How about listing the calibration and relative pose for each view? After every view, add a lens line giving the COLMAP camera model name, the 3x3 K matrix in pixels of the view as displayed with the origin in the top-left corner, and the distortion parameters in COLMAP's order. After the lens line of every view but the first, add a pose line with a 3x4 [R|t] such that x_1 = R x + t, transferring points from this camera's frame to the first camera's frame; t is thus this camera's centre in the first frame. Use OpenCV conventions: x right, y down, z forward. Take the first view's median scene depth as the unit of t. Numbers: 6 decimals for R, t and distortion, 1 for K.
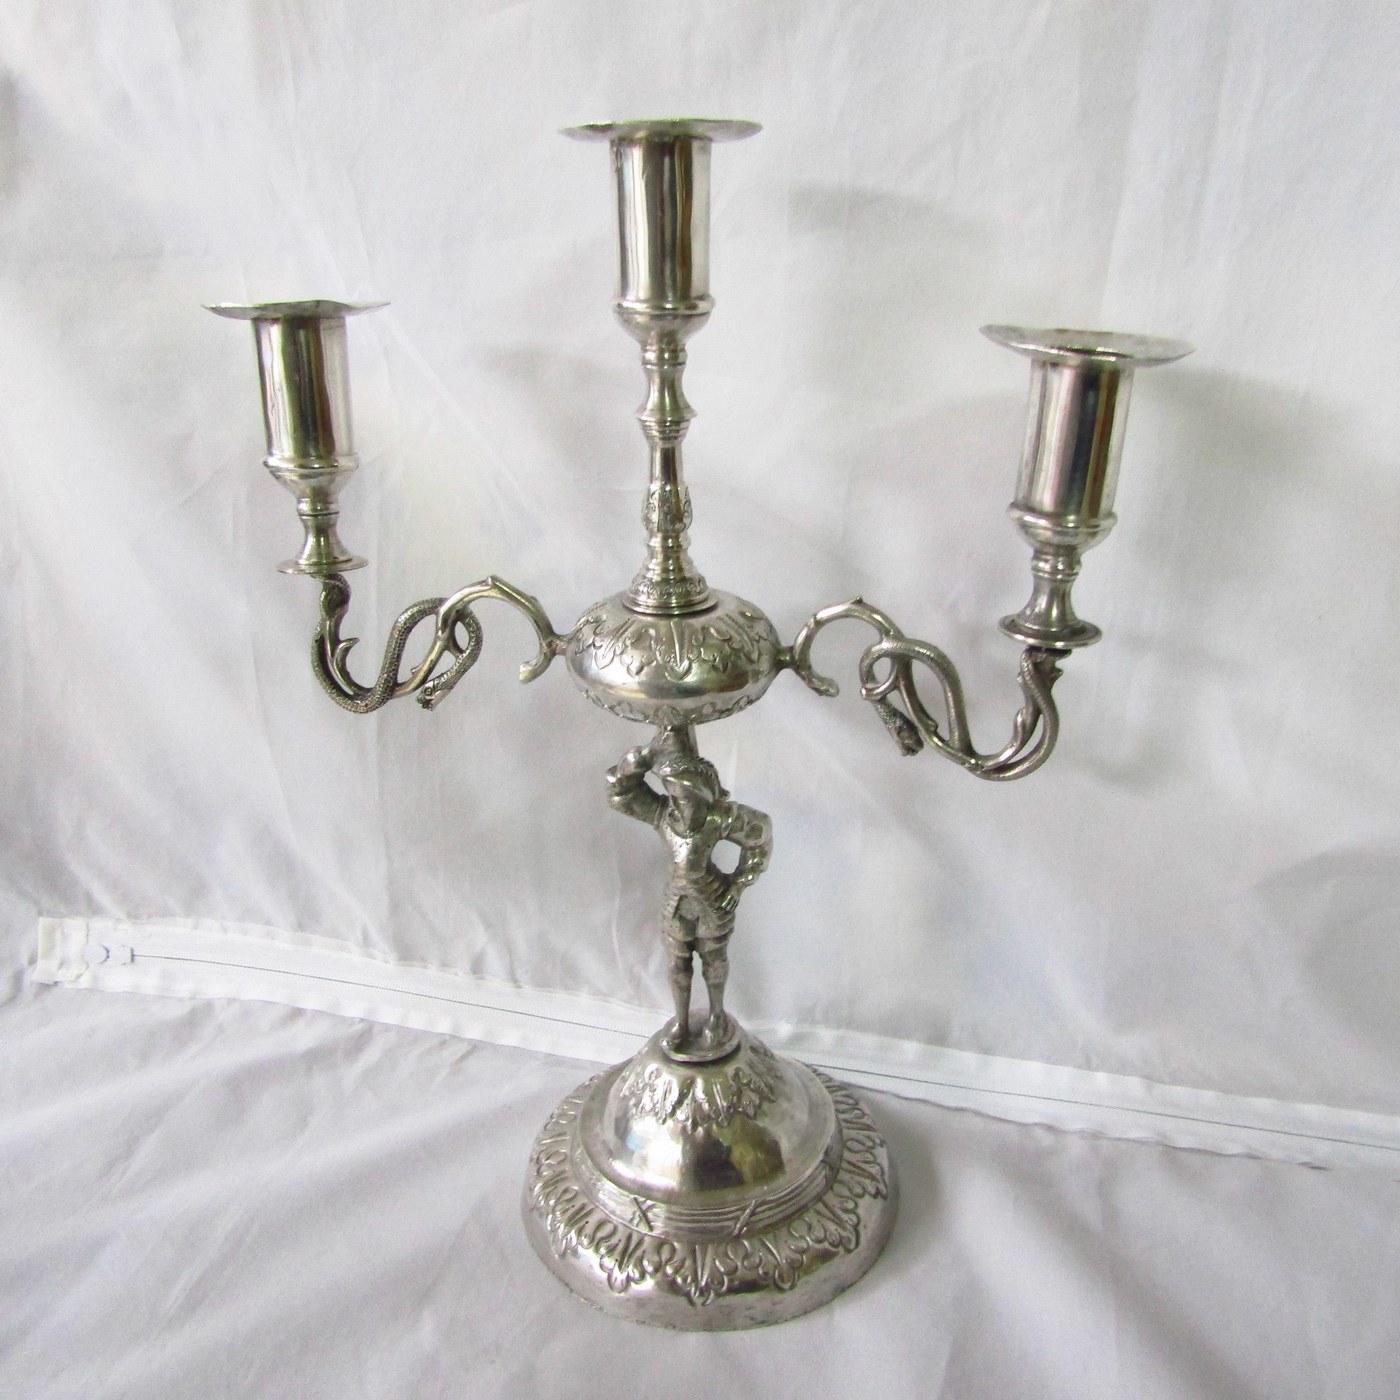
lens RADIAL K [[1307.8, 0, 702.4], [0, 1307.8, 697.9], [0, 0, 1]] dist [-0.005518, 0.000000]
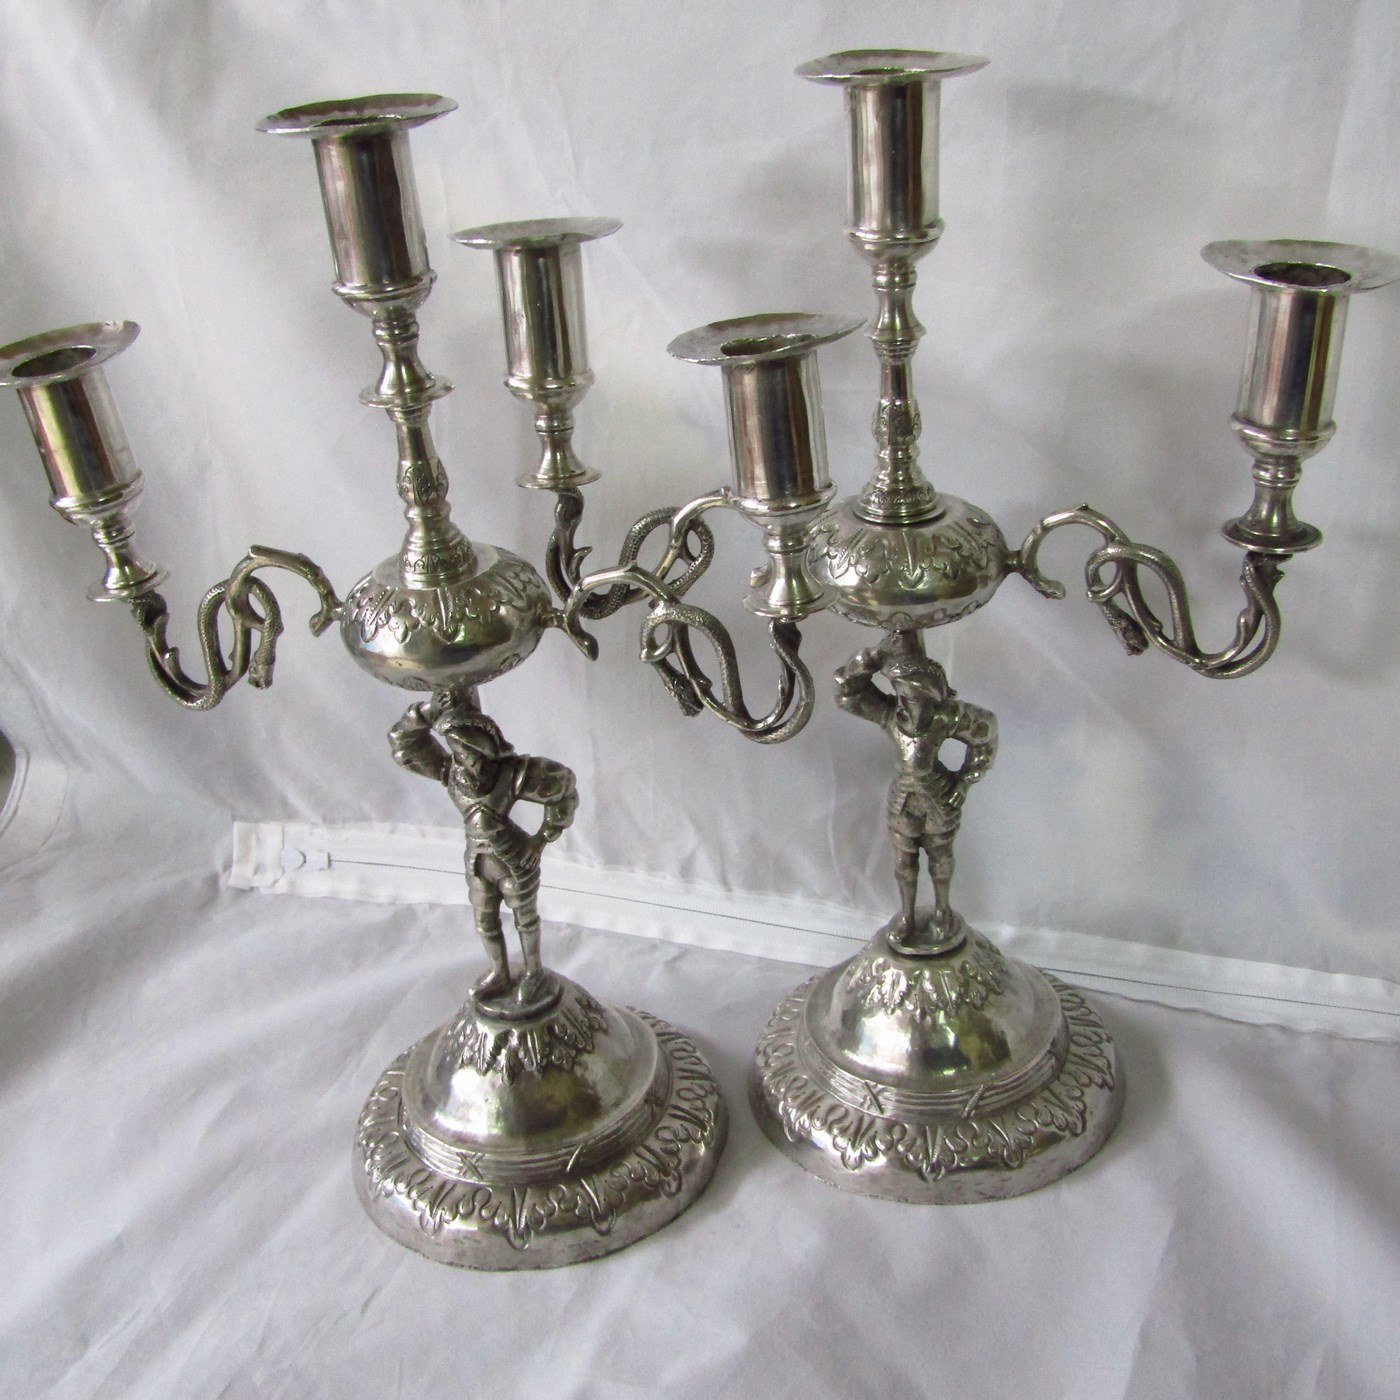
lens RADIAL K [[1744.6, 0, 695.7], [0, 1744.6, 688.4], [0, 0, 1]] dist [-0.039317, 0.000000]
pose [[0.995029, -0.012328, -0.098815, -0.045461], [0.020336, 0.996551, 0.080454, -0.042257], [0.097482, -0.082064, 0.991848, -0.353535]]
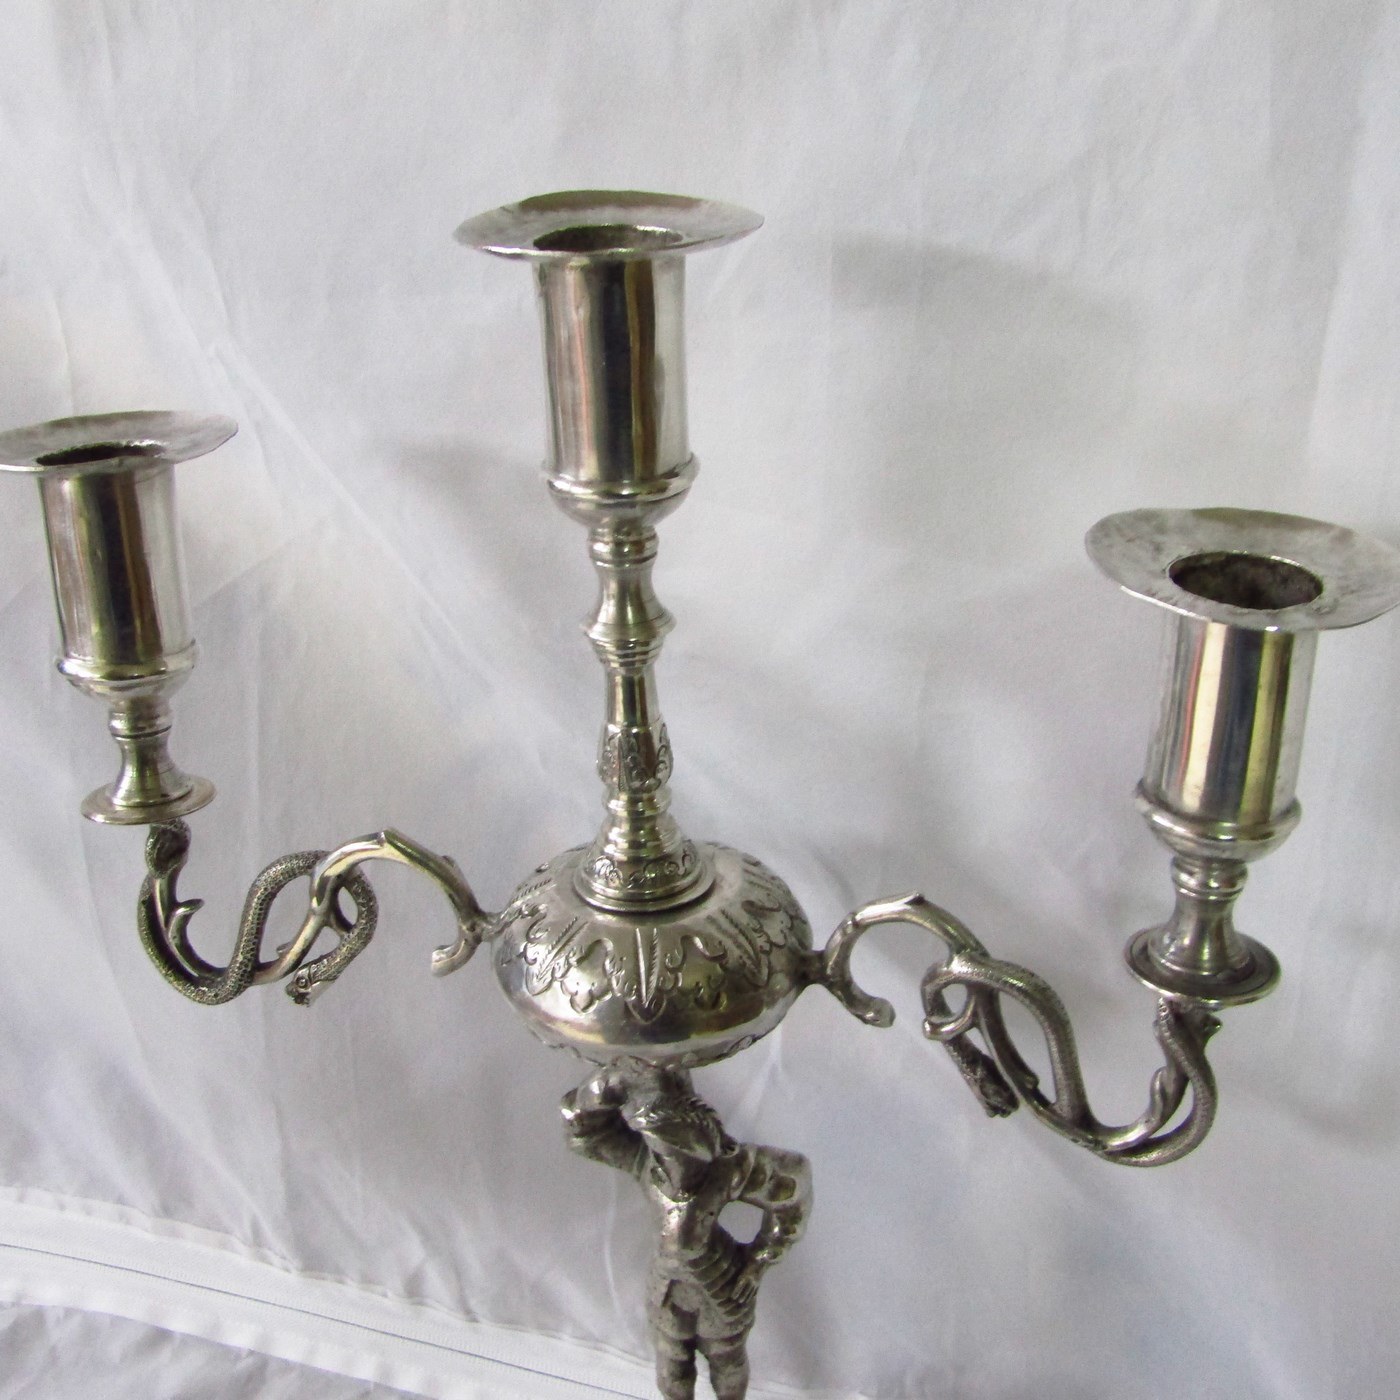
lens RADIAL K [[2008.3, 0, 703.5], [0, 2008.3, 695.0], [0, 0, 1]] dist [0.001274, 0.000000]
pose [[0.996213, 0.008806, -0.086496, 0.085609], [-0.004776, 0.998898, 0.046693, -0.196855], [0.086812, -0.046103, 0.995157, -0.021666]]
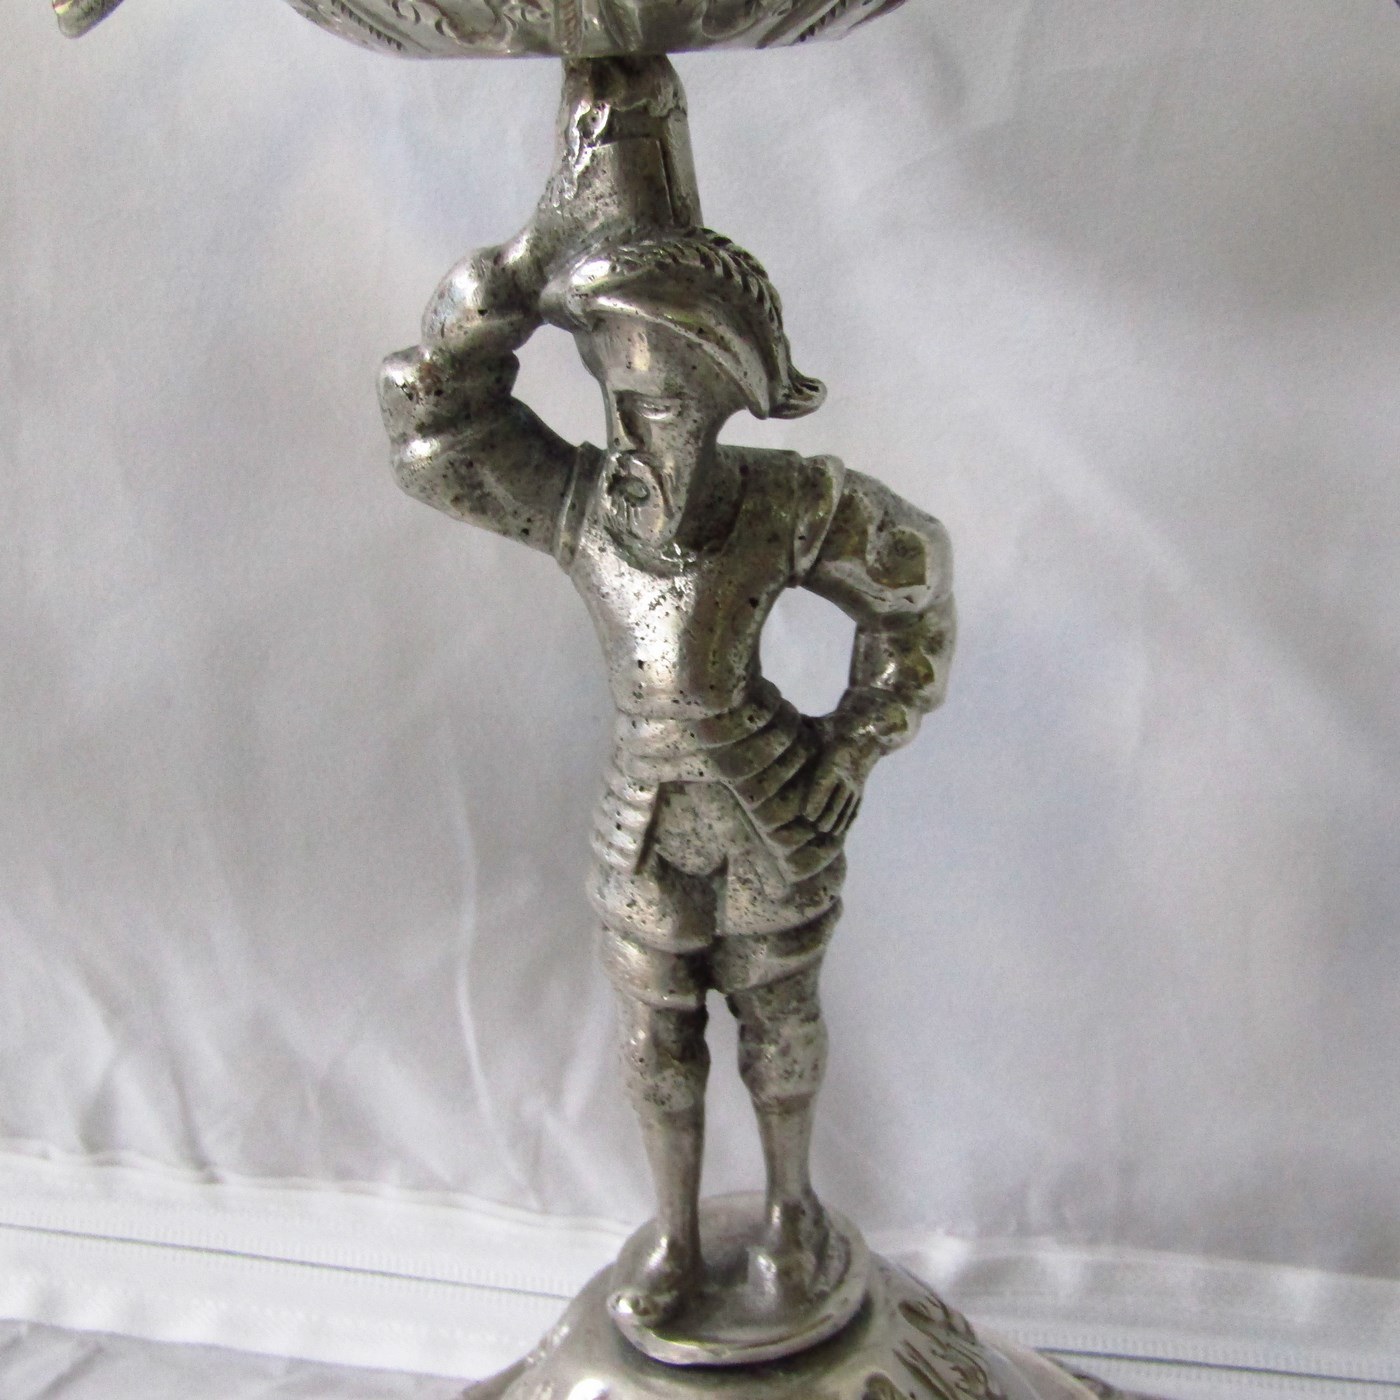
lens RADIAL K [[2008.3, 0, 708.4], [0, 2008.3, 689.7], [0, 0, 1]] dist [0.001274, 0.000000]
pose [[0.998306, -0.043531, 0.038615, -0.021892], [0.045206, 0.998025, -0.043618, 0.146782], [-0.036640, 0.045290, 0.998302, 0.544456]]
